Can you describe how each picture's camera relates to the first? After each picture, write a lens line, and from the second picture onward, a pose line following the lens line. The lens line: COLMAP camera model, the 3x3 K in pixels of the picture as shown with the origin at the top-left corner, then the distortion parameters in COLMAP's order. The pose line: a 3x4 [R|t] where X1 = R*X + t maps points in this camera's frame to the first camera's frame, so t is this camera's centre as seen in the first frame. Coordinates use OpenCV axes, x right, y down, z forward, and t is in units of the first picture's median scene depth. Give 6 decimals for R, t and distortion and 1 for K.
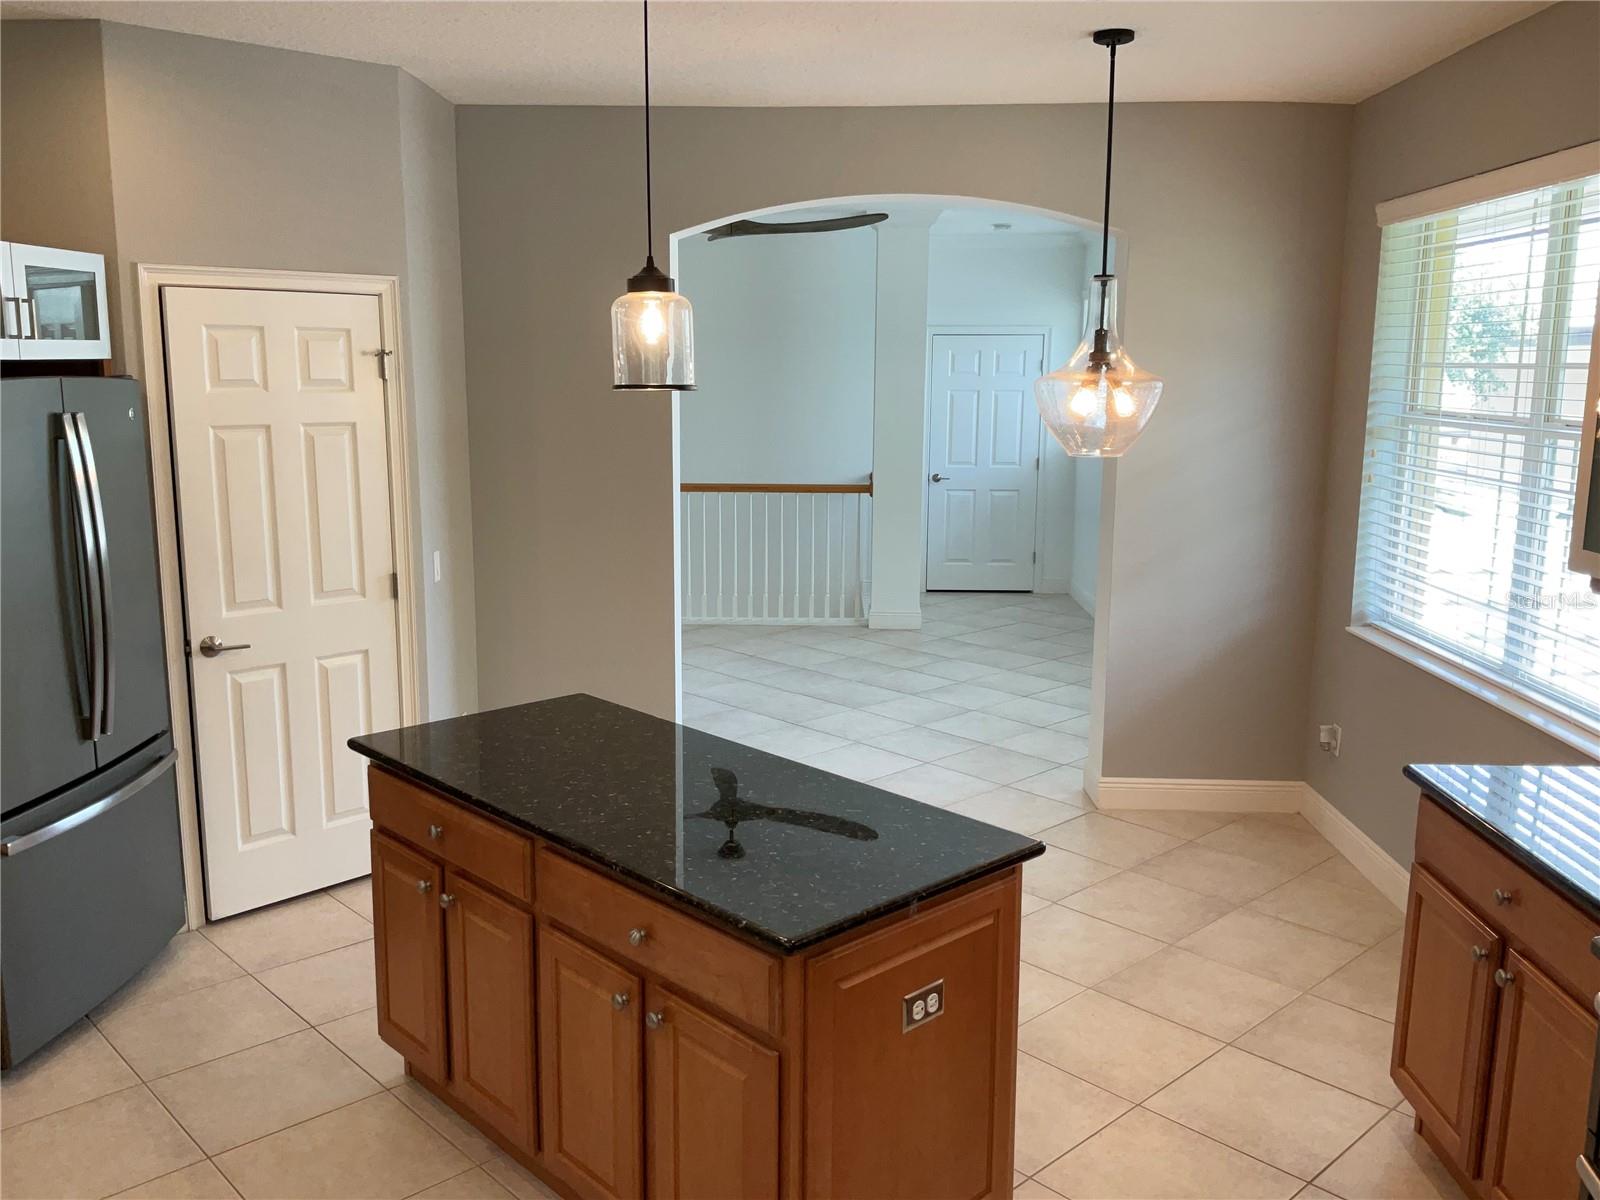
lens RADIAL K [[1330.1, 0, 800.0], [0, 1330.1, 600.0], [0, 0, 1]] dist [0.052414, -0.084862]
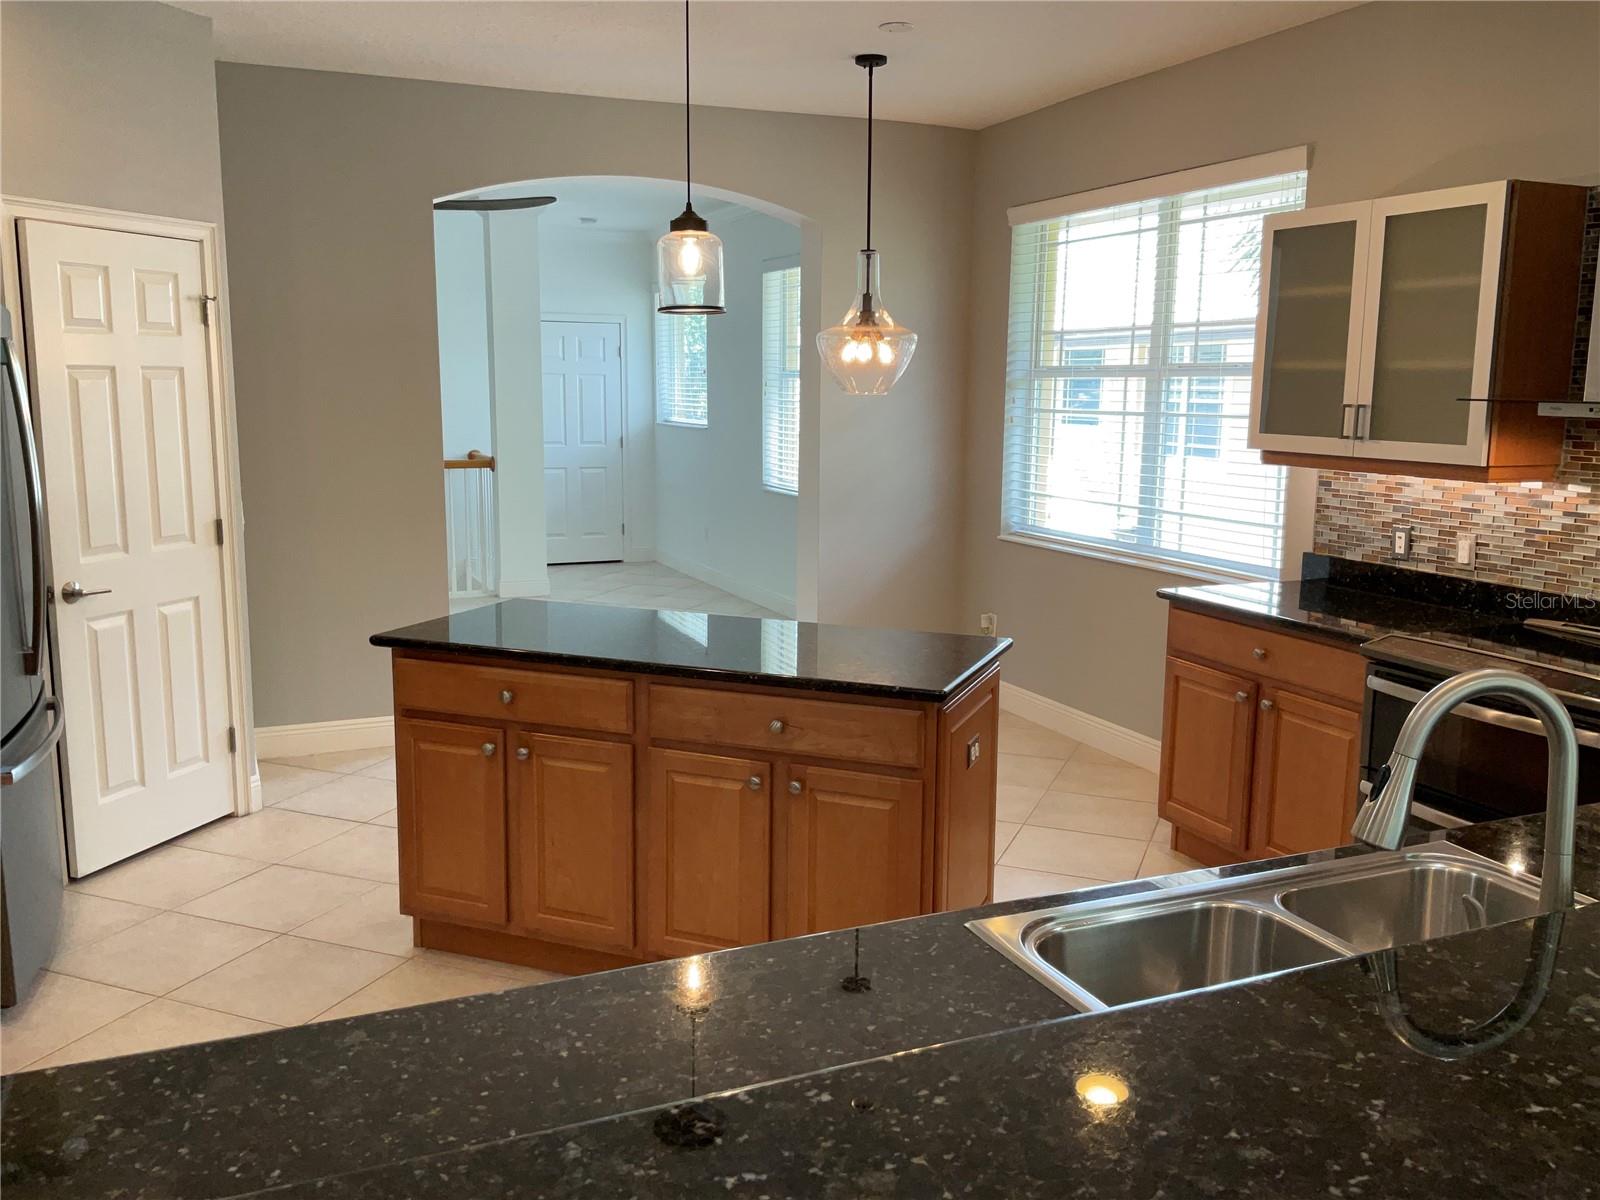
lens RADIAL K [[1324.8, 0, 800.0], [0, 1324.8, 600.0], [0, 0, 1]] dist [0.129119, -0.301742]
pose [[0.905353, -0.067634, 0.419240, -0.362567], [0.071752, 0.997405, 0.005958, 0.071062], [-0.418555, 0.024687, 0.907856, -0.104347]]
